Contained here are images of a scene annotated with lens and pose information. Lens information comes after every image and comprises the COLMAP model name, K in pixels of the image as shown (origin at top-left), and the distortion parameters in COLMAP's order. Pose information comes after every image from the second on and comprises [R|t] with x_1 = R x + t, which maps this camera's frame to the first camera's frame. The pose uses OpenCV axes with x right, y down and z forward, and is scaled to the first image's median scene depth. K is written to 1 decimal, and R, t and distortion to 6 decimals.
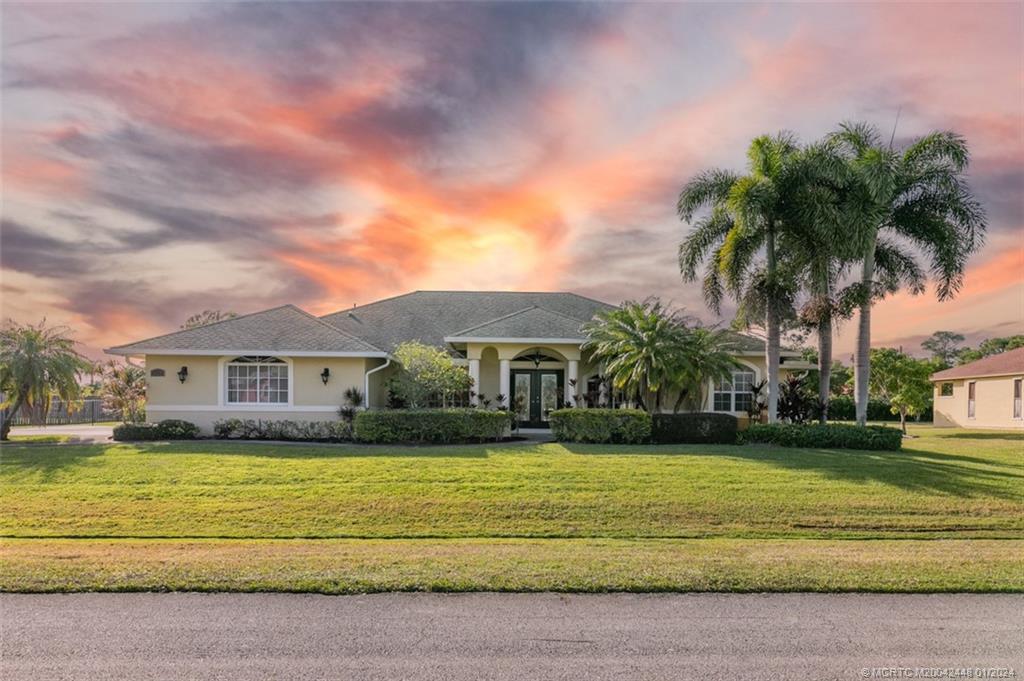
lens RADIAL K [[600.0, 0, 538.1], [0, 600.0, 404.6], [0, 0, 1]] dist [0.007694, 0.000265]
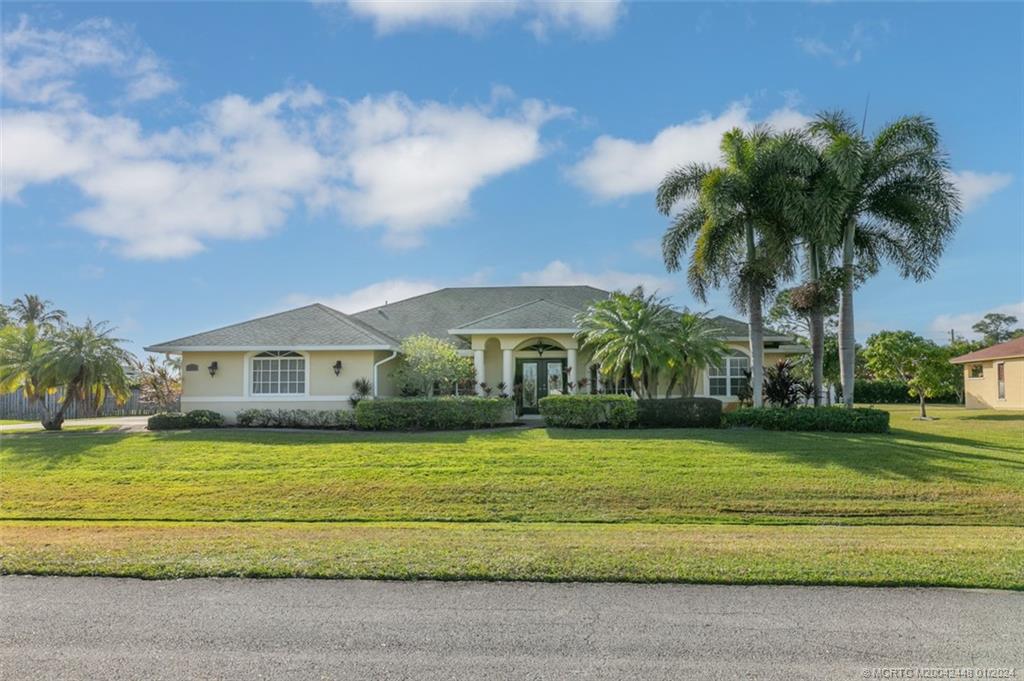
lens RADIAL K [[561.7, 0, 559.0], [0, 561.7, 367.3], [0, 0, 1]] dist [0.005464, 0.002093]
pose [[0.996448, -0.017597, -0.082353, 0.140513], [0.013924, 0.998892, -0.044956, 0.002554], [0.083052, 0.043649, 0.995589, 0.026685]]
